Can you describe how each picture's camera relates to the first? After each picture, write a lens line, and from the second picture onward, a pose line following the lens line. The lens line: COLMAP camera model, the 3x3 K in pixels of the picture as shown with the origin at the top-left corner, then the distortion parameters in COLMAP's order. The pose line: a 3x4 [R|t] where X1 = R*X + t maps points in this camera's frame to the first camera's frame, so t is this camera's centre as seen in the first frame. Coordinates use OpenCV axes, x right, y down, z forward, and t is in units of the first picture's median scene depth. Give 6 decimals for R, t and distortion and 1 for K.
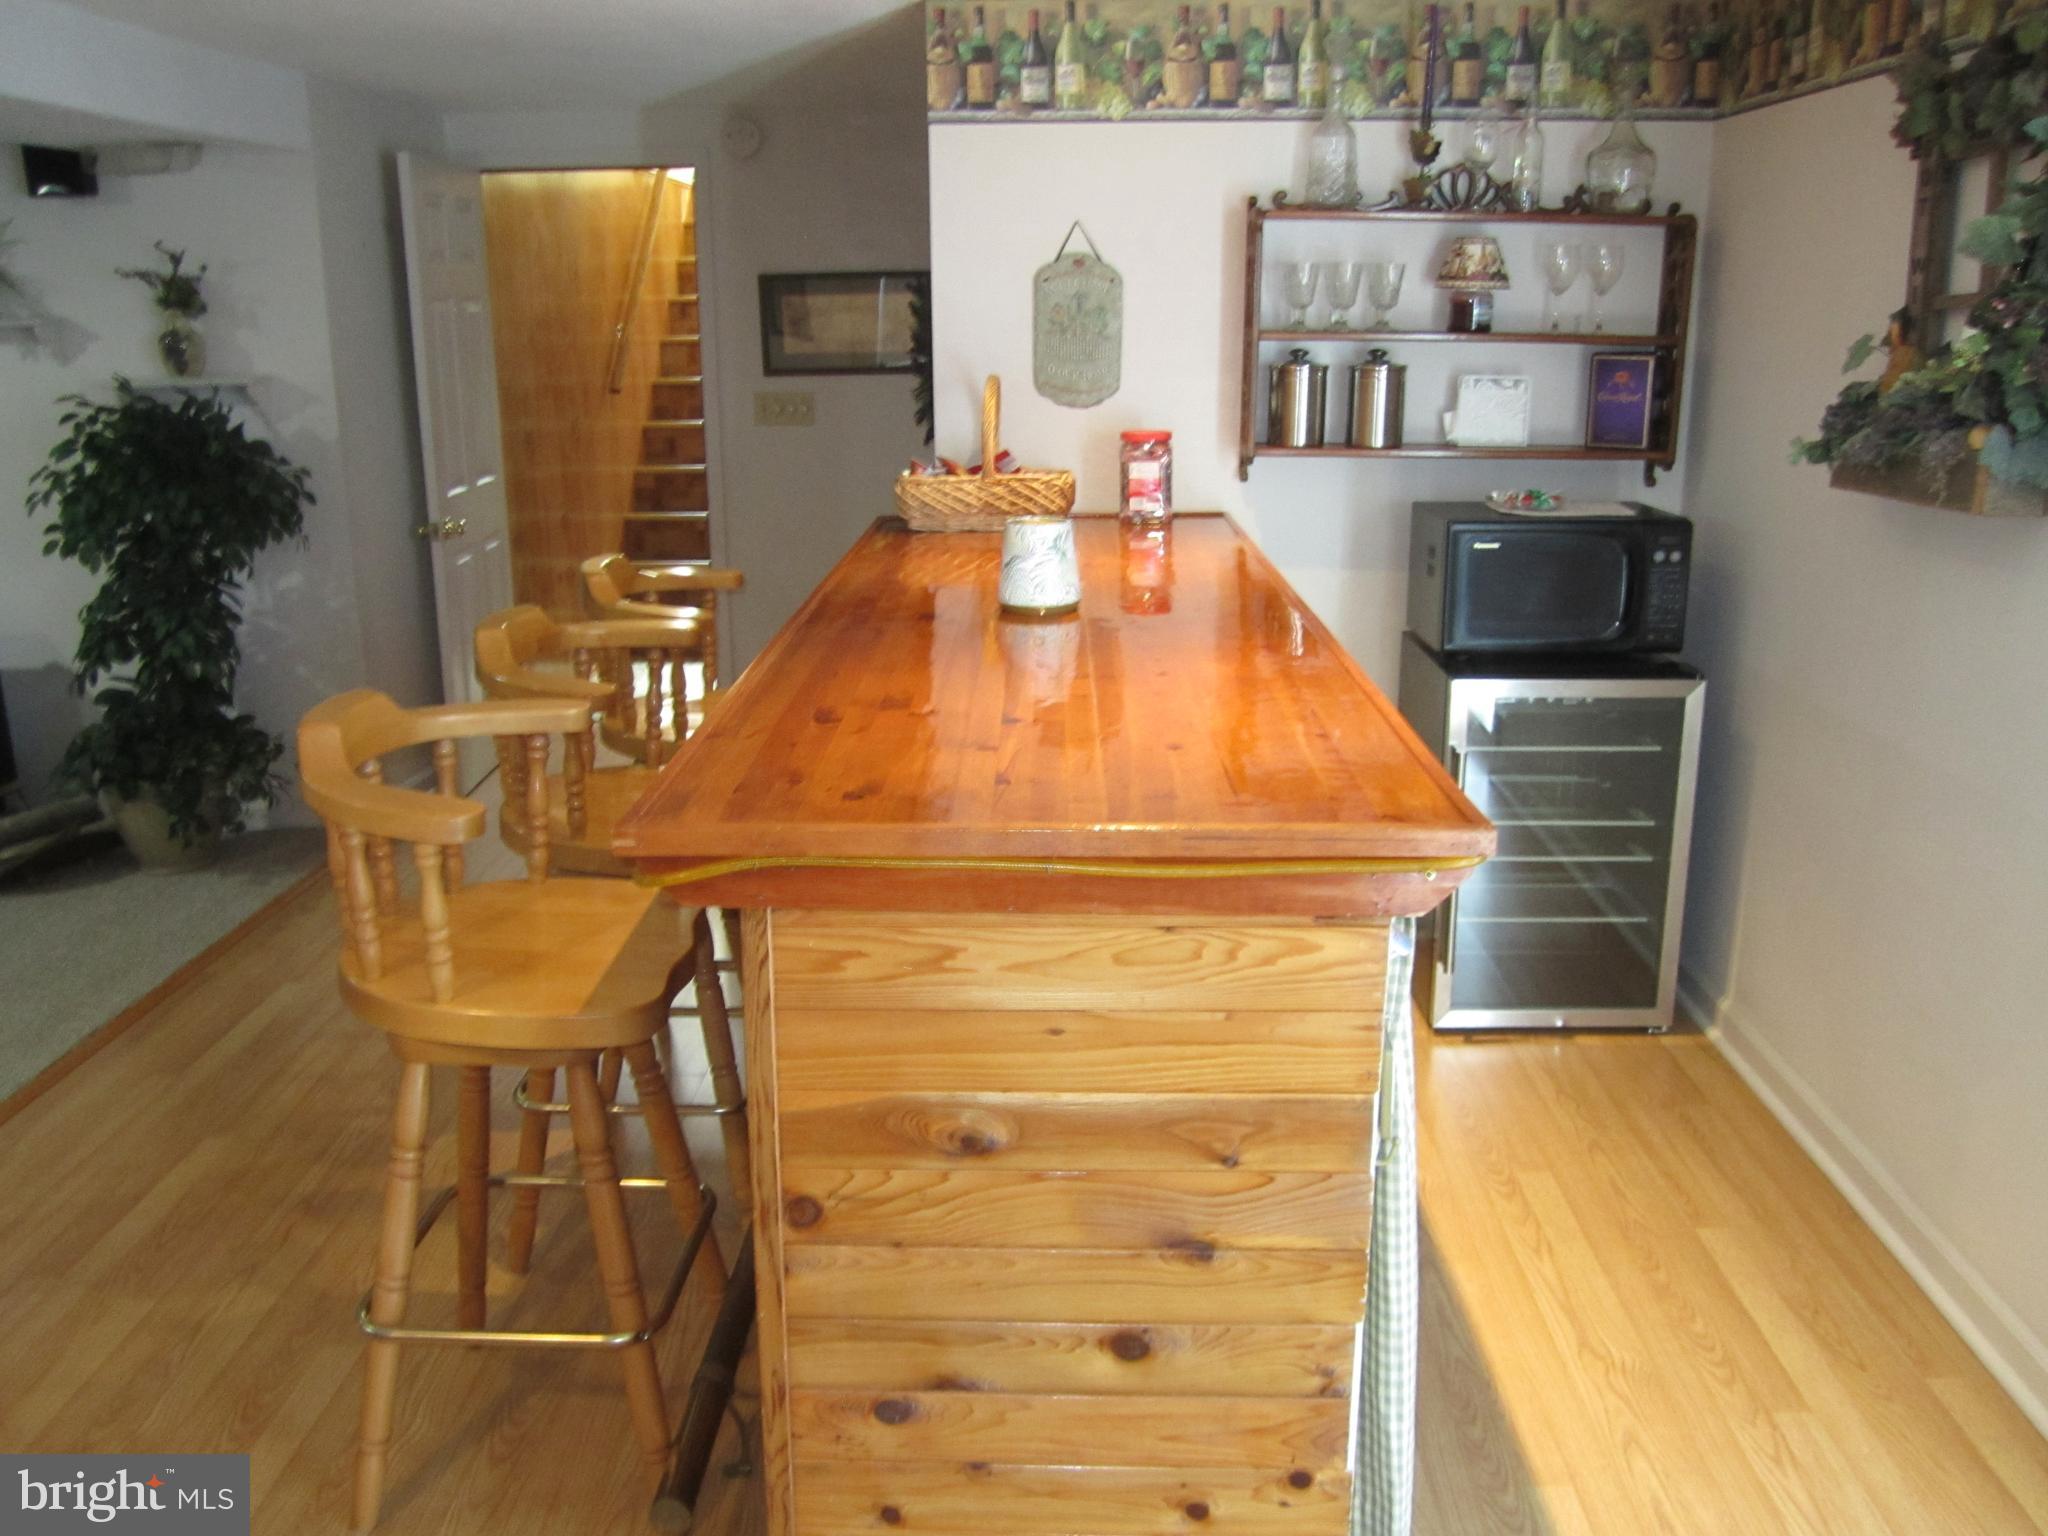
lens RADIAL K [[1710.8, 0, 1017.8], [0, 1710.8, 771.8], [0, 0, 1]] dist [-0.047613, 0.009743]
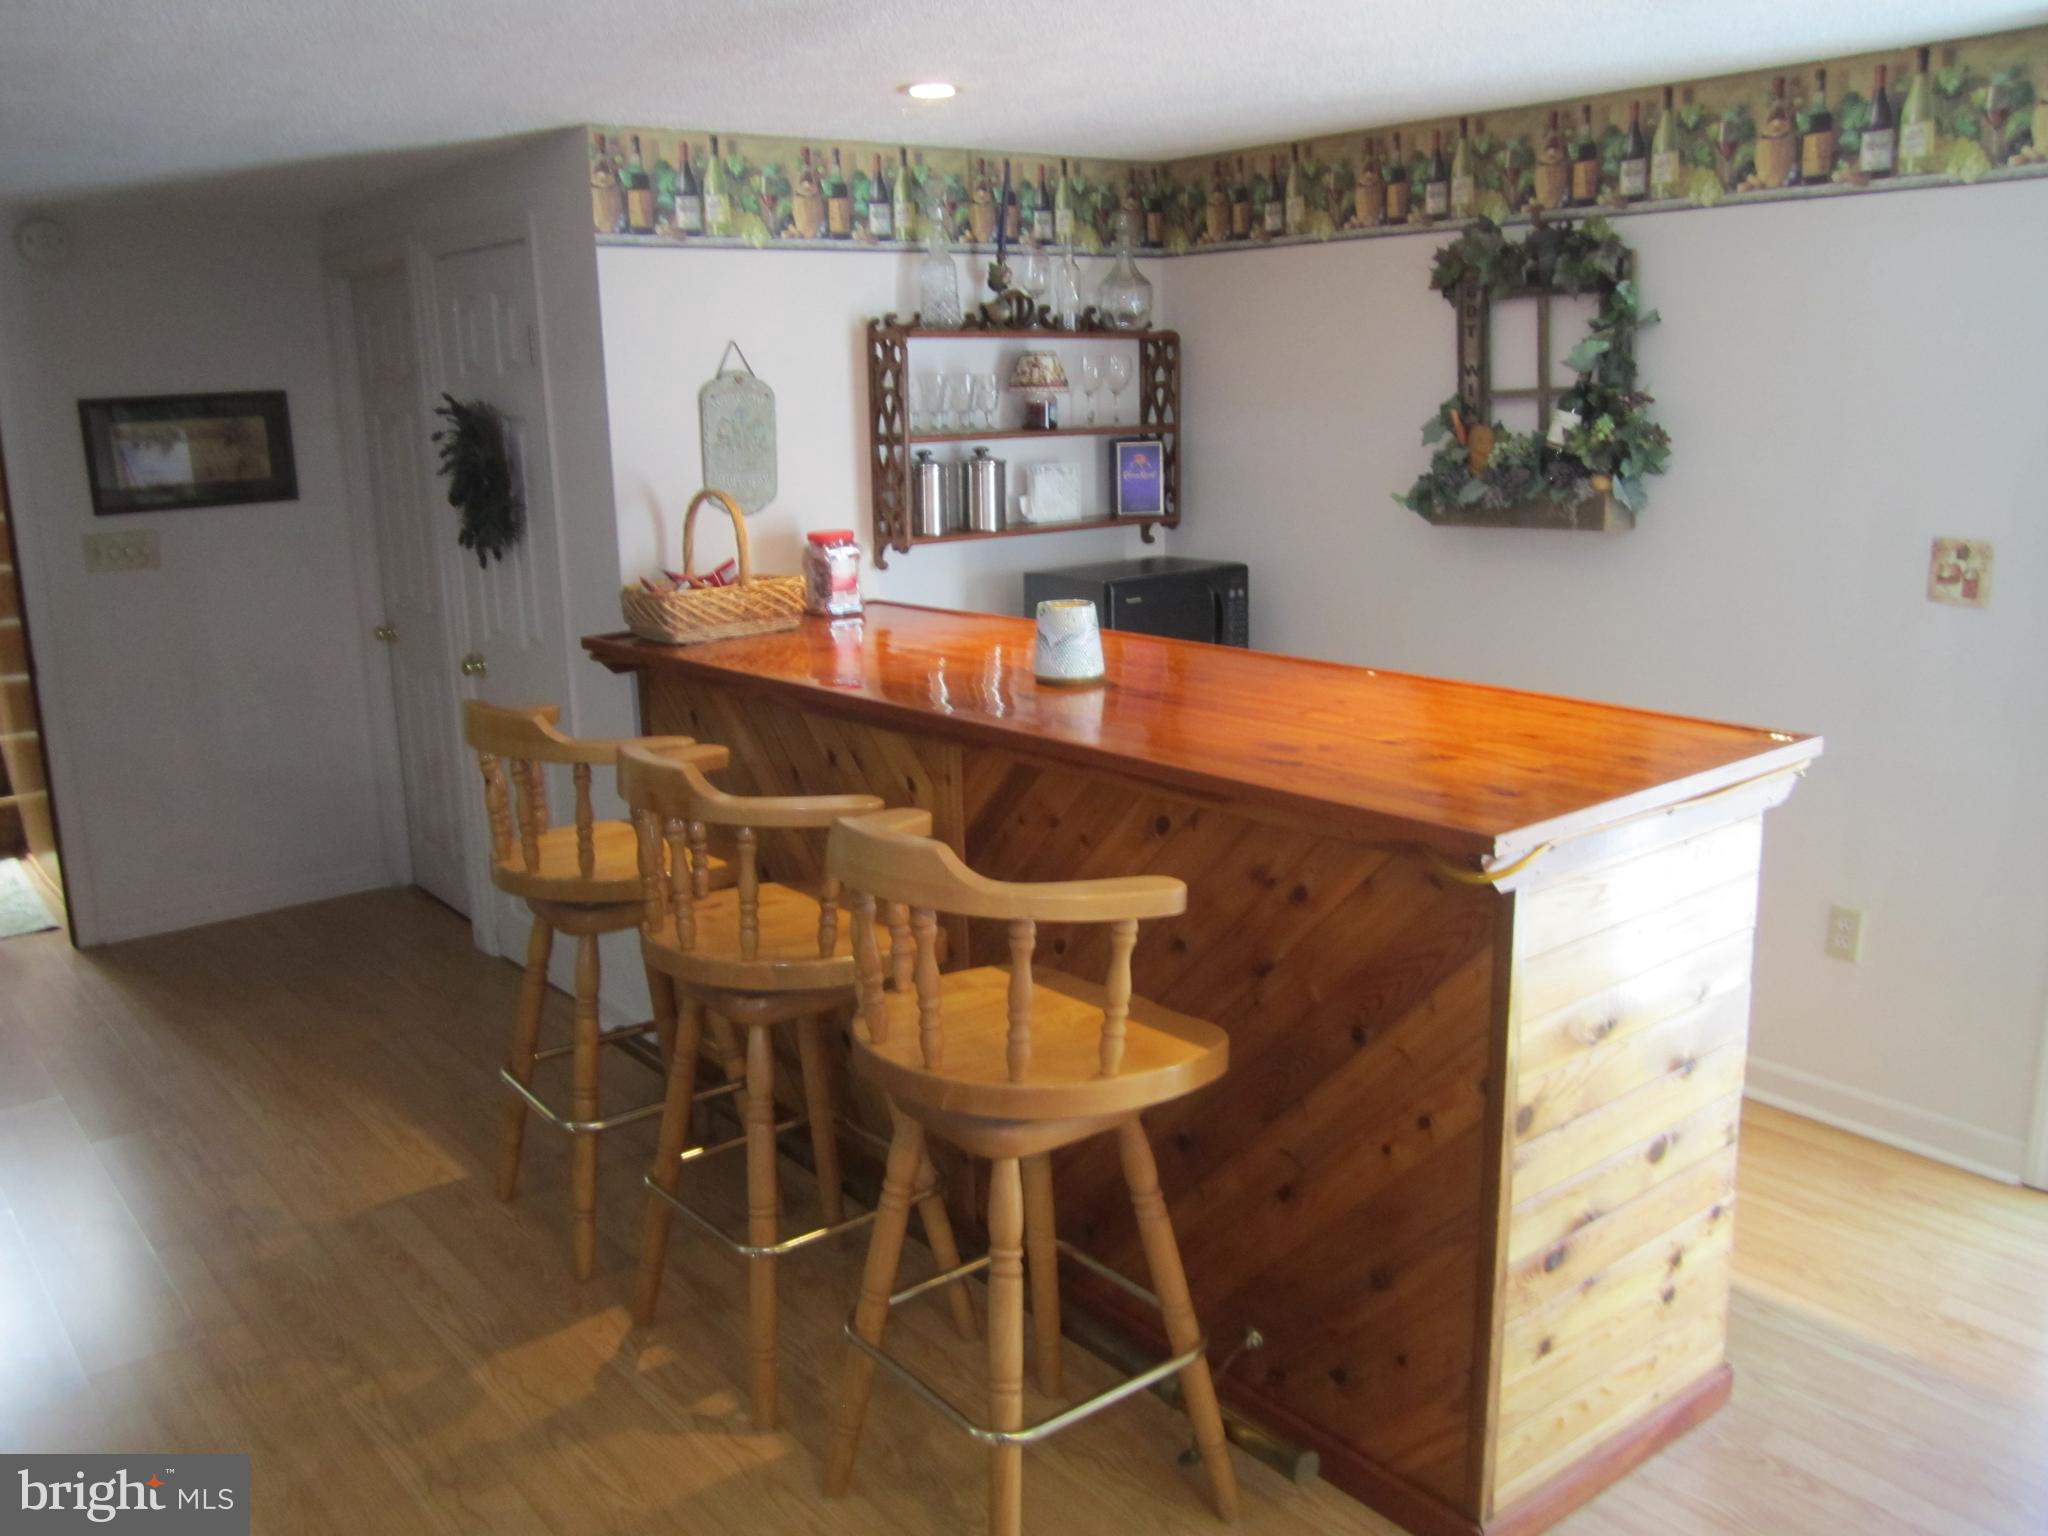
lens RADIAL K [[1710.8, 0, 1016.0], [0, 1710.8, 769.1], [0, 0, 1]] dist [-0.047613, 0.009743]
pose [[0.765622, -0.159666, 0.623161, -0.544011], [0.193833, 0.980946, 0.013191, -0.042853], [-0.613393, 0.110690, 0.781983, 0.094536]]
